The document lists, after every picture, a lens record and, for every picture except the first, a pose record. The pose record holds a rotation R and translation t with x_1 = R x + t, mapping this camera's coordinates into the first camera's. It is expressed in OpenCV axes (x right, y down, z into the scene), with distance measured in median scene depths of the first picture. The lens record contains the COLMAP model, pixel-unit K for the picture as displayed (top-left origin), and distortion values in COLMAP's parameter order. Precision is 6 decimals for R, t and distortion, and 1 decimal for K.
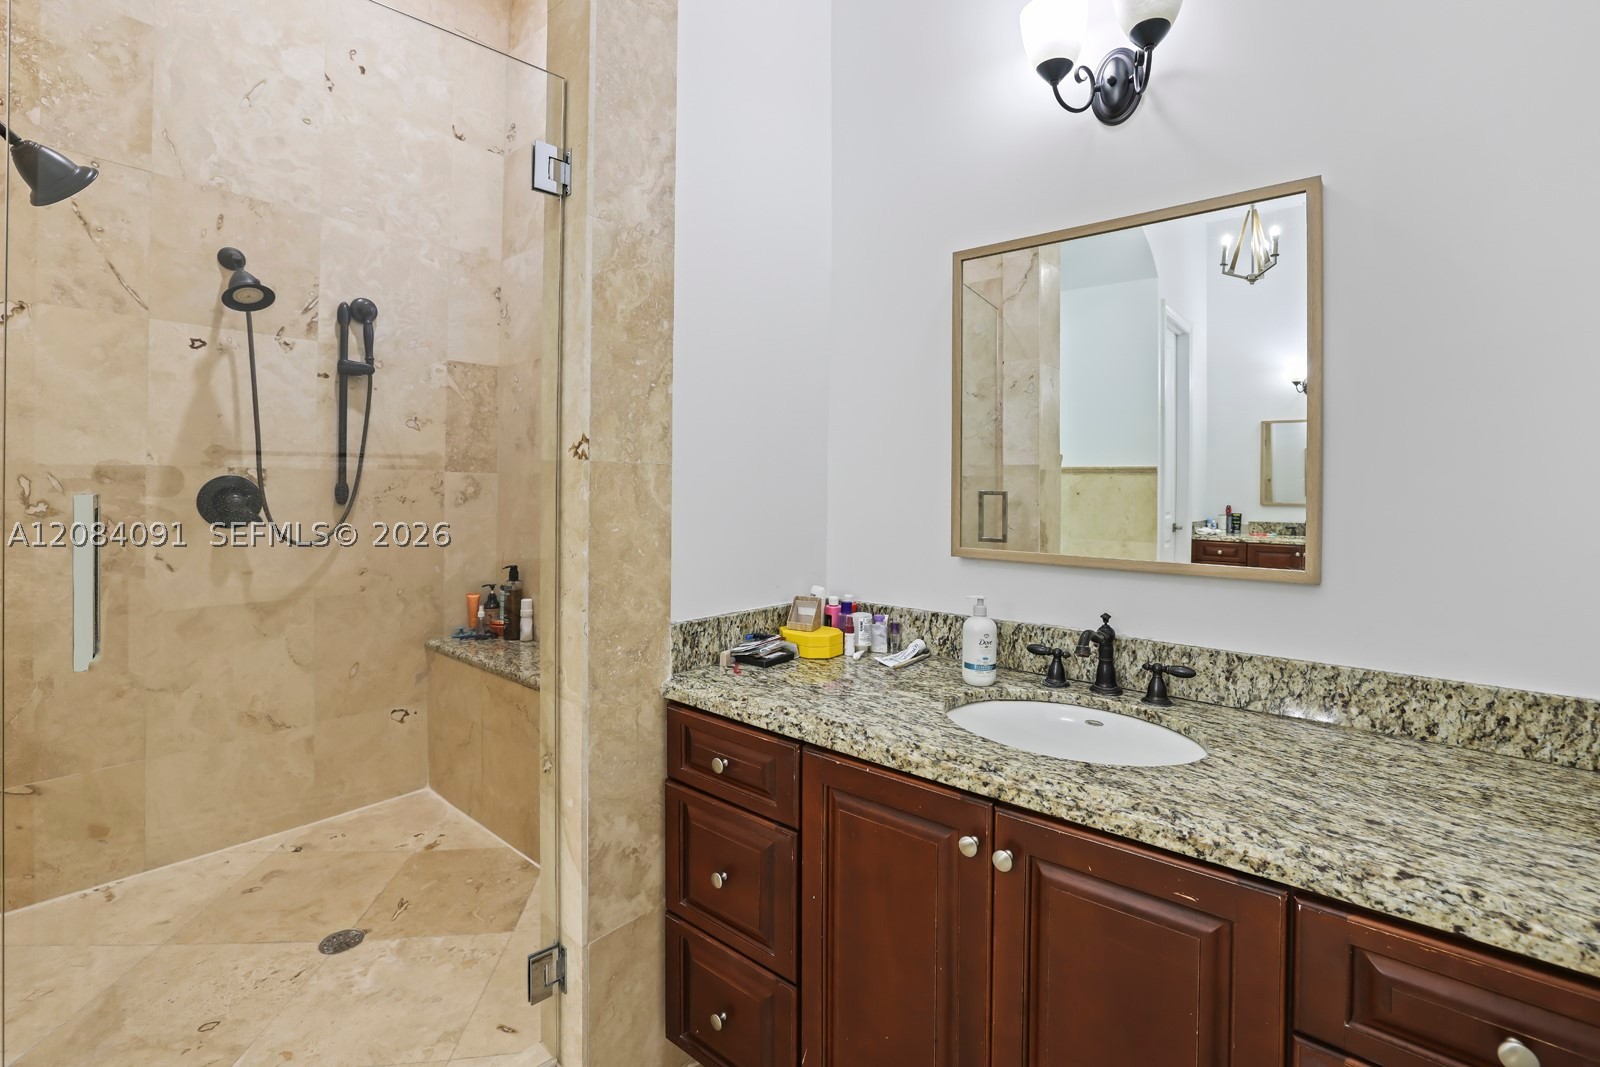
lens RADIAL K [[719.0, 0, 775.5], [0, 719.0, 491.3], [0, 0, 1]] dist [-0.048759, 0.016233]
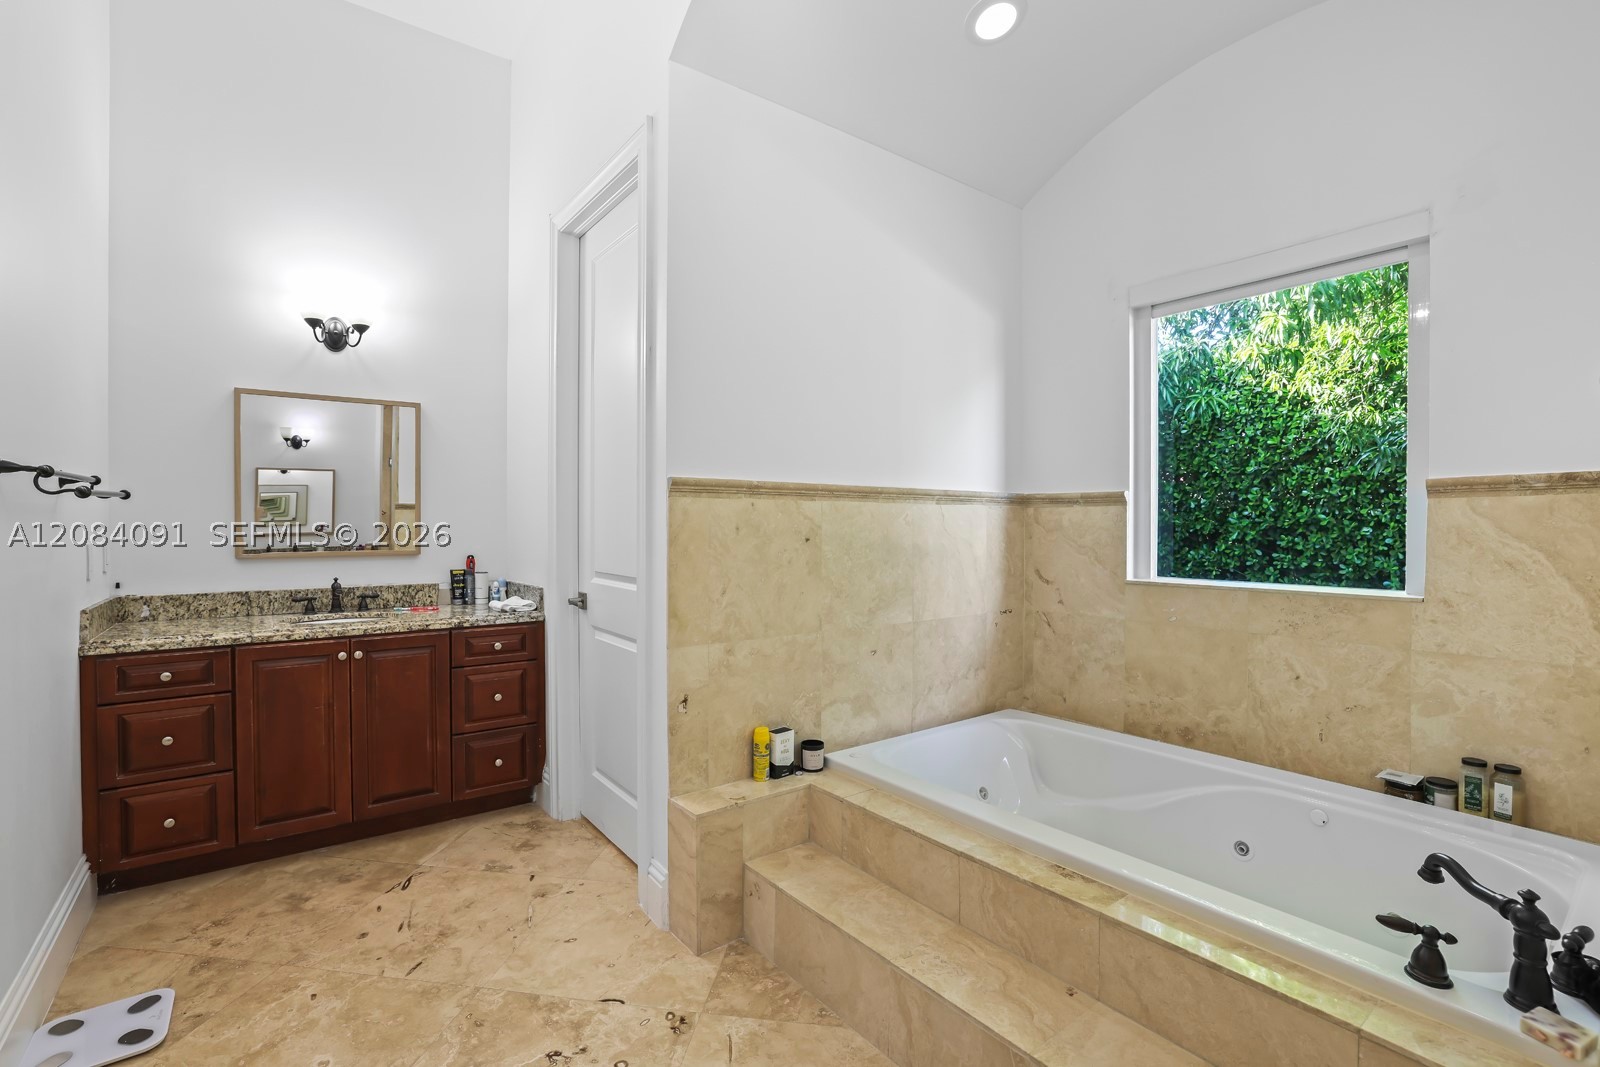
lens RADIAL K [[706.1, 0, 800.0], [0, 706.1, 533.5], [0, 0, 1]] dist [-0.045580, 0.016415]
pose [[0.208483, -0.016910, 0.977880, -1.335732], [0.009150, 0.999840, 0.015338, 0.015863], [-0.977983, 0.005750, 0.208605, -0.852129]]
